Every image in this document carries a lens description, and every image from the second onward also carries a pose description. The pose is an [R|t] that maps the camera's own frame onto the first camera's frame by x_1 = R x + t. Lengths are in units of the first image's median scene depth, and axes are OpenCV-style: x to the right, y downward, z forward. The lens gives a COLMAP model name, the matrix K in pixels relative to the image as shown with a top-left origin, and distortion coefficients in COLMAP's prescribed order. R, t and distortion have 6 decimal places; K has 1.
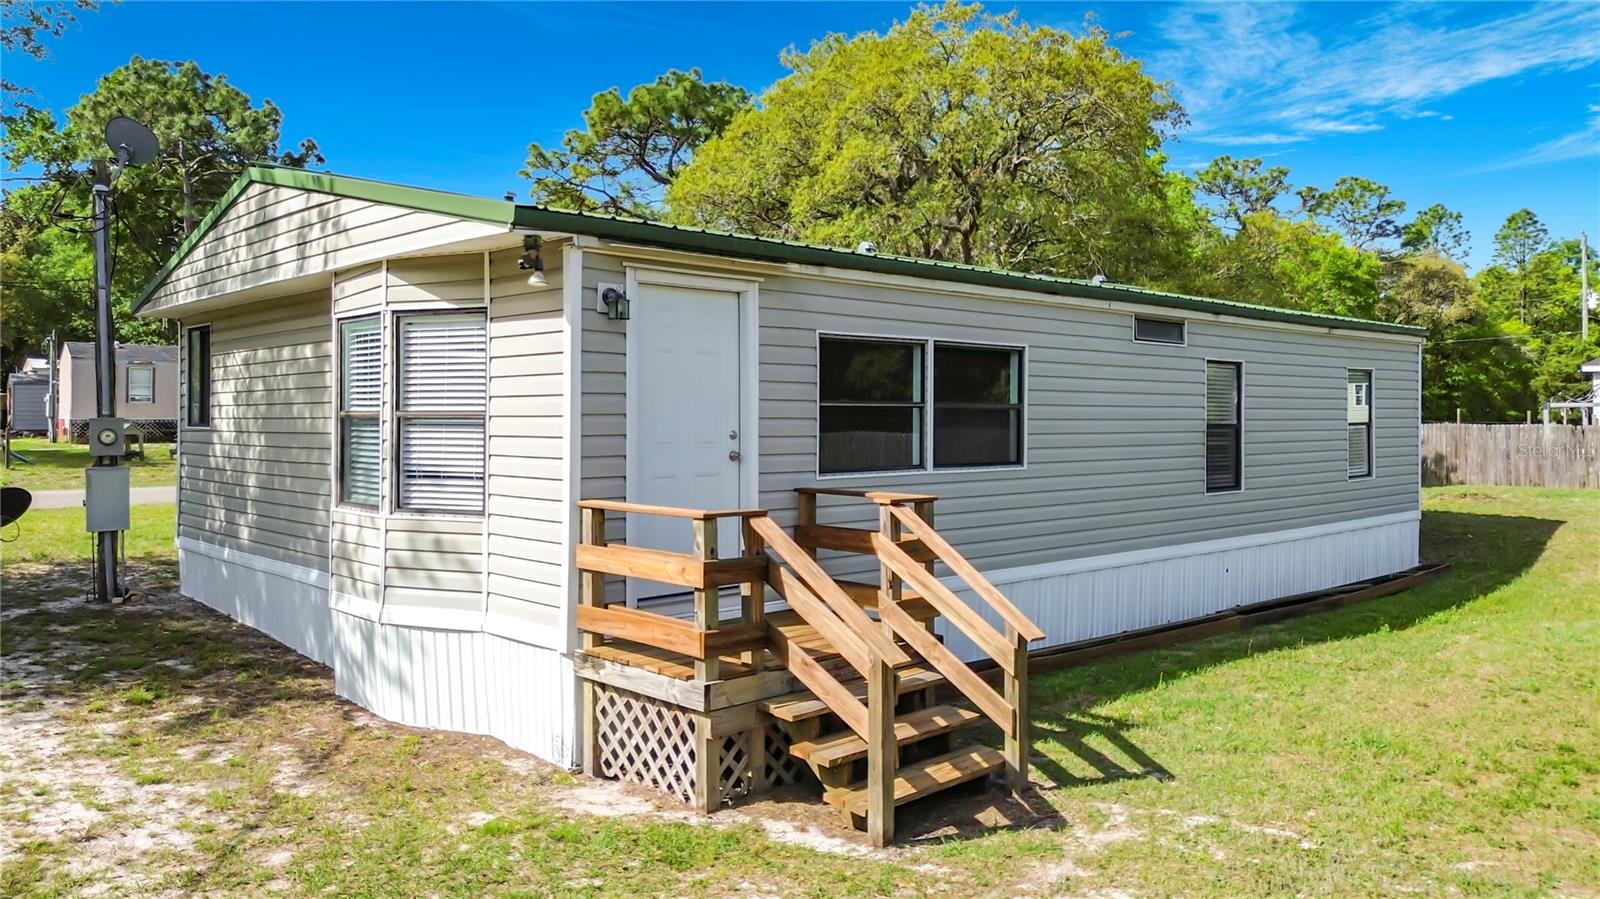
lens RADIAL K [[1157.4, 0, 799.3], [0, 1157.4, 453.8], [0, 0, 1]] dist [0.032464, -0.017043]
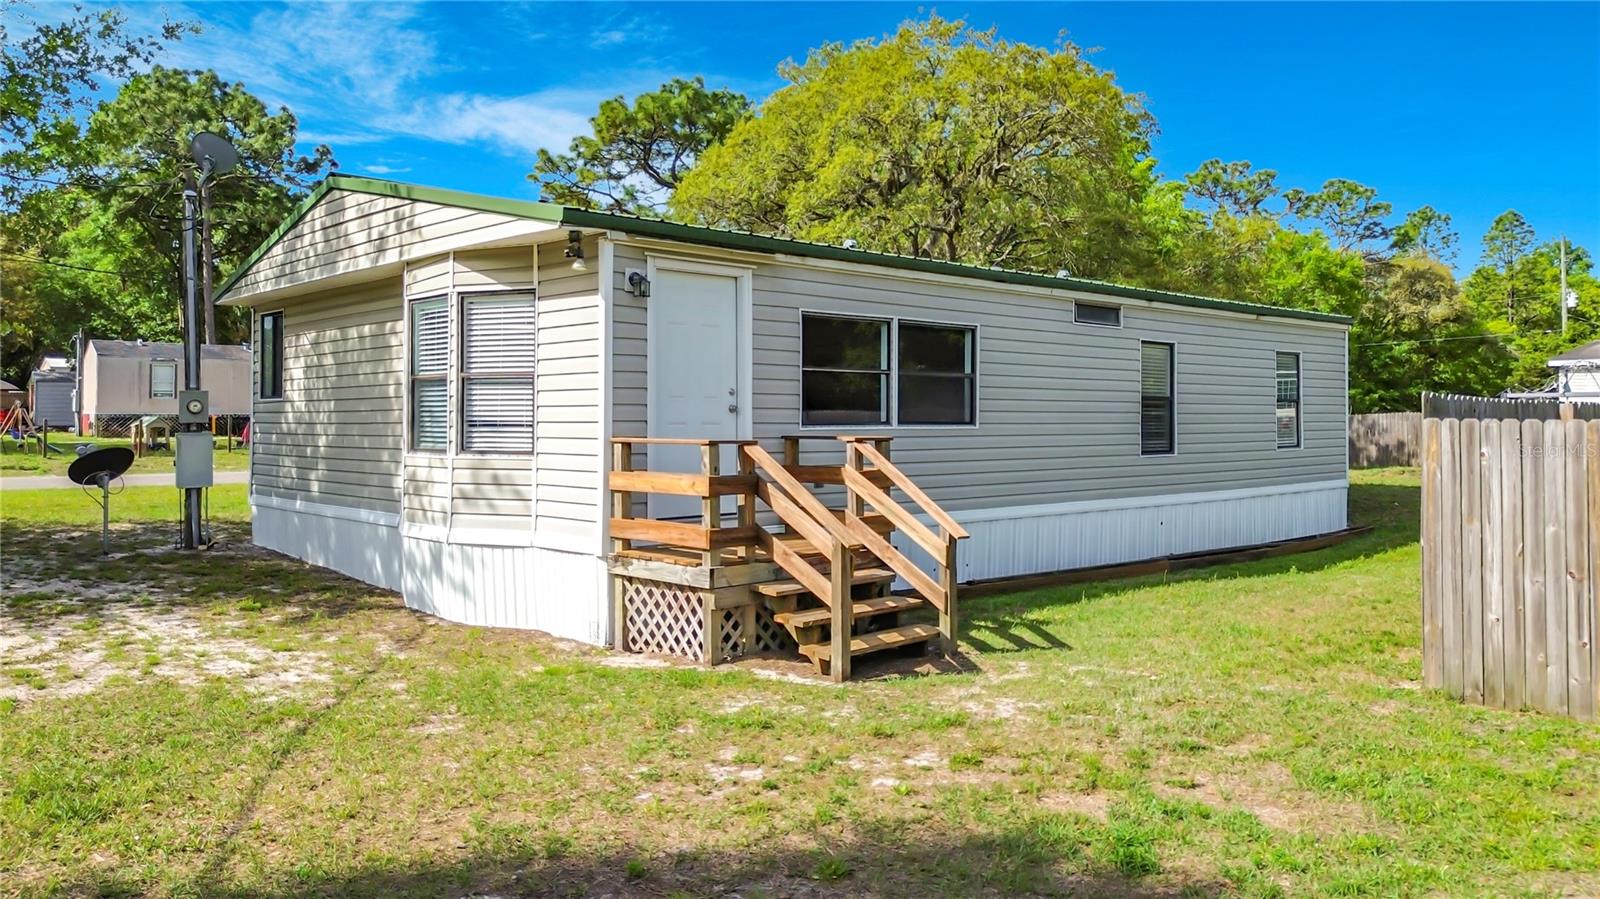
lens RADIAL K [[1157.4, 0, 801.8], [0, 1157.4, 434.9], [0, 0, 1]] dist [0.032464, -0.017043]
pose [[0.999999, -0.001078, 0.000888, 0.011413], [0.001094, 0.999840, -0.017871, 0.035750], [-0.000868, 0.017872, 0.999840, -0.164969]]
